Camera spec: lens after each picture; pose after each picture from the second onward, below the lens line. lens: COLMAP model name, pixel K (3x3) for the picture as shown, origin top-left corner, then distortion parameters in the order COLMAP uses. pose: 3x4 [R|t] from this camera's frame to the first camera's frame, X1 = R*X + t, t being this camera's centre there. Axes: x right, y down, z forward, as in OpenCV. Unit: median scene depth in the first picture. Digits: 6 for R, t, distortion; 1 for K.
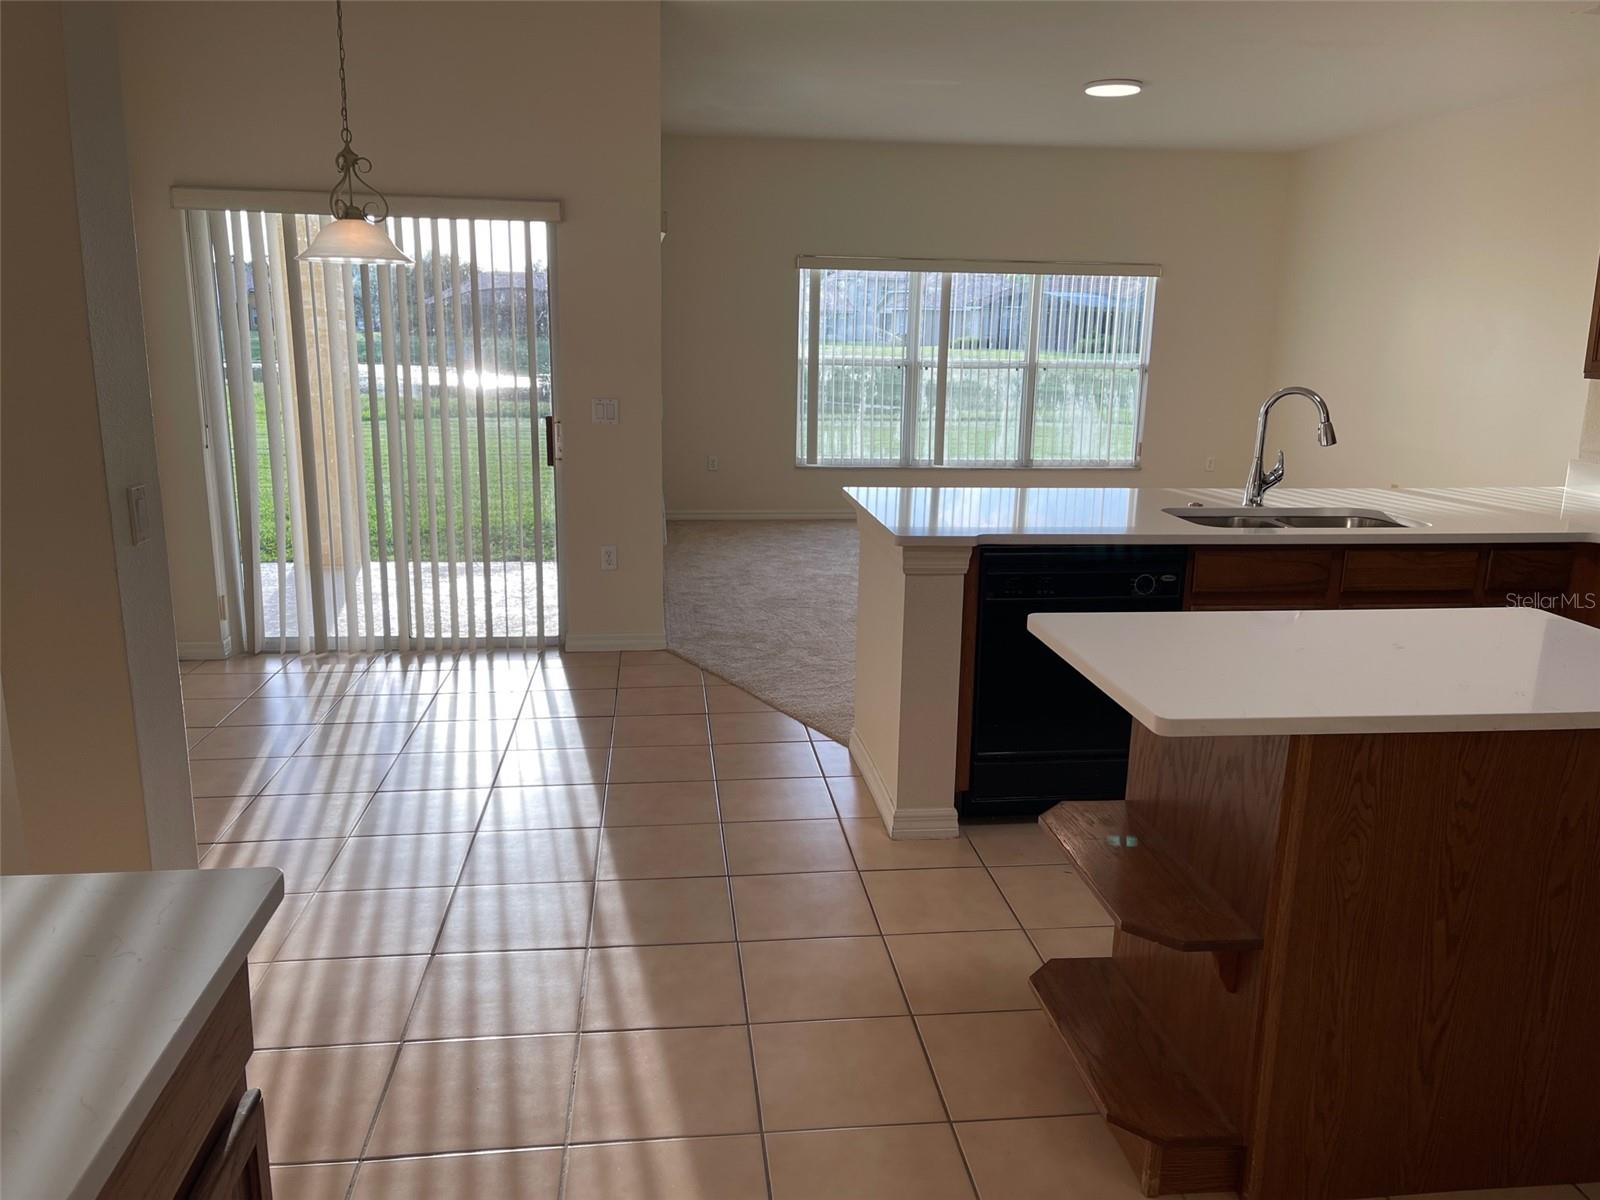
lens RADIAL K [[1204.8, 0, 797.1], [0, 1204.8, 607.3], [0, 0, 1]] dist [0.067599, -0.087810]
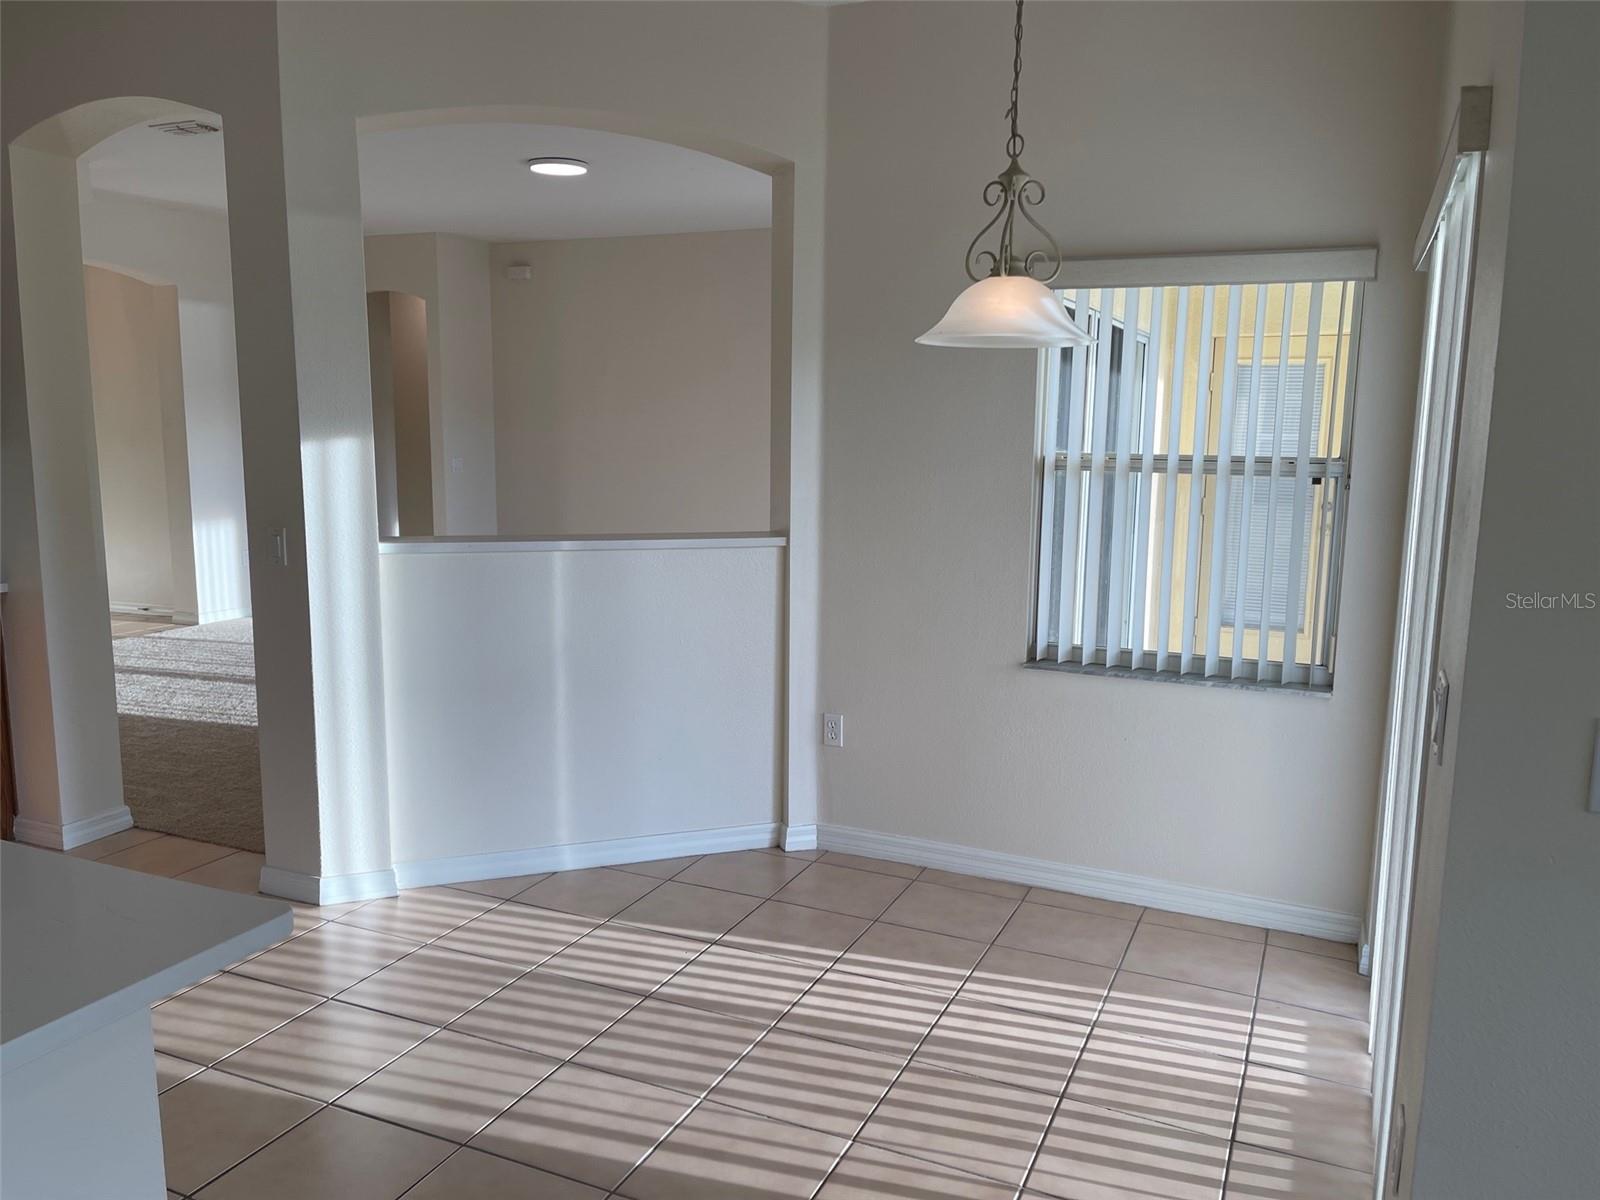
lens RADIAL K [[1186.7, 0, 804.6], [0, 1186.7, 632.5], [0, 0, 1]] dist [0.031205, 0.002827]
pose [[-0.515850, 0.130887, -0.846621, 0.228142], [-0.202895, 0.941476, 0.269176, -0.289763], [0.832306, 0.310630, -0.459104, 1.243828]]
